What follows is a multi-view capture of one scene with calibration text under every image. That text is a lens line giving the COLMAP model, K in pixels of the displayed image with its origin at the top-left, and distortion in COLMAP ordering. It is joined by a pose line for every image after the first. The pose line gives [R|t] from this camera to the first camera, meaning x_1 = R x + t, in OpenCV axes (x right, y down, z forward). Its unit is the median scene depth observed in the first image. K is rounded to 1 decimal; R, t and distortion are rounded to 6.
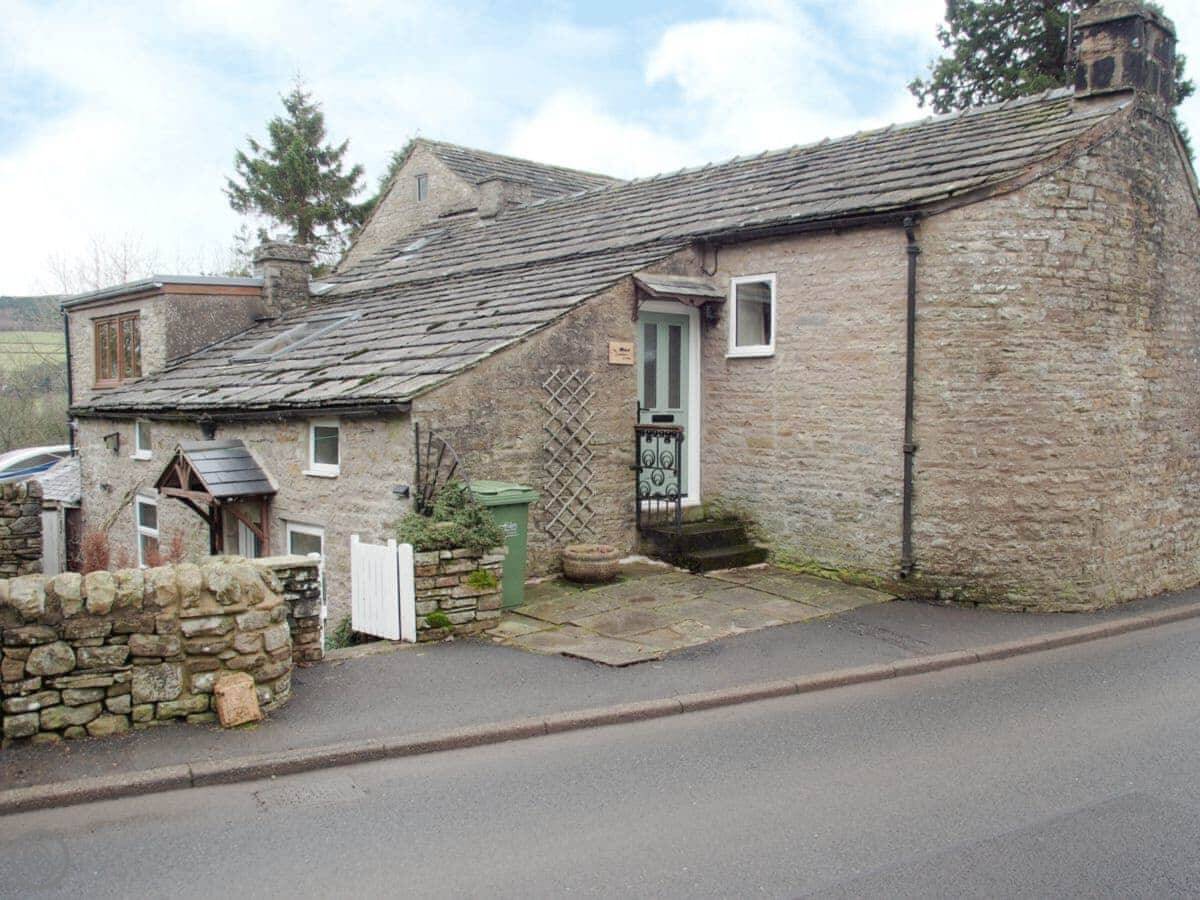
lens RADIAL K [[1299.5, 0, 542.9], [0, 1299.5, 550.0], [0, 0, 1]] dist [-0.043120, -0.012569]
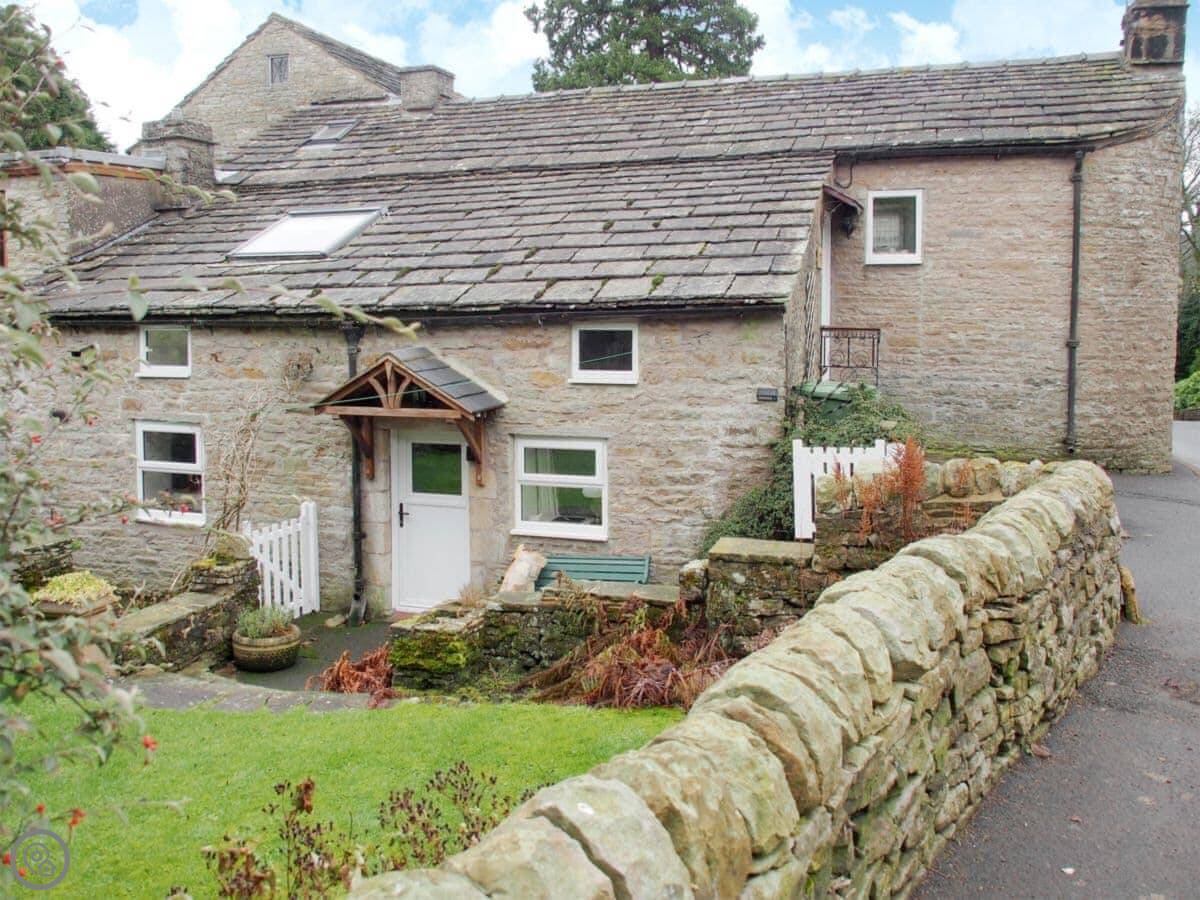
lens RADIAL K [[1295.3, 0, 600.0], [0, 1295.3, 450.0], [0, 0, 1]] dist [-0.067960, 0.012077]
pose [[0.833695, -0.059201, 0.549043, -0.675380], [0.063760, 0.997907, 0.010783, -0.020044], [-0.548532, 0.026017, 0.835725, 0.234893]]
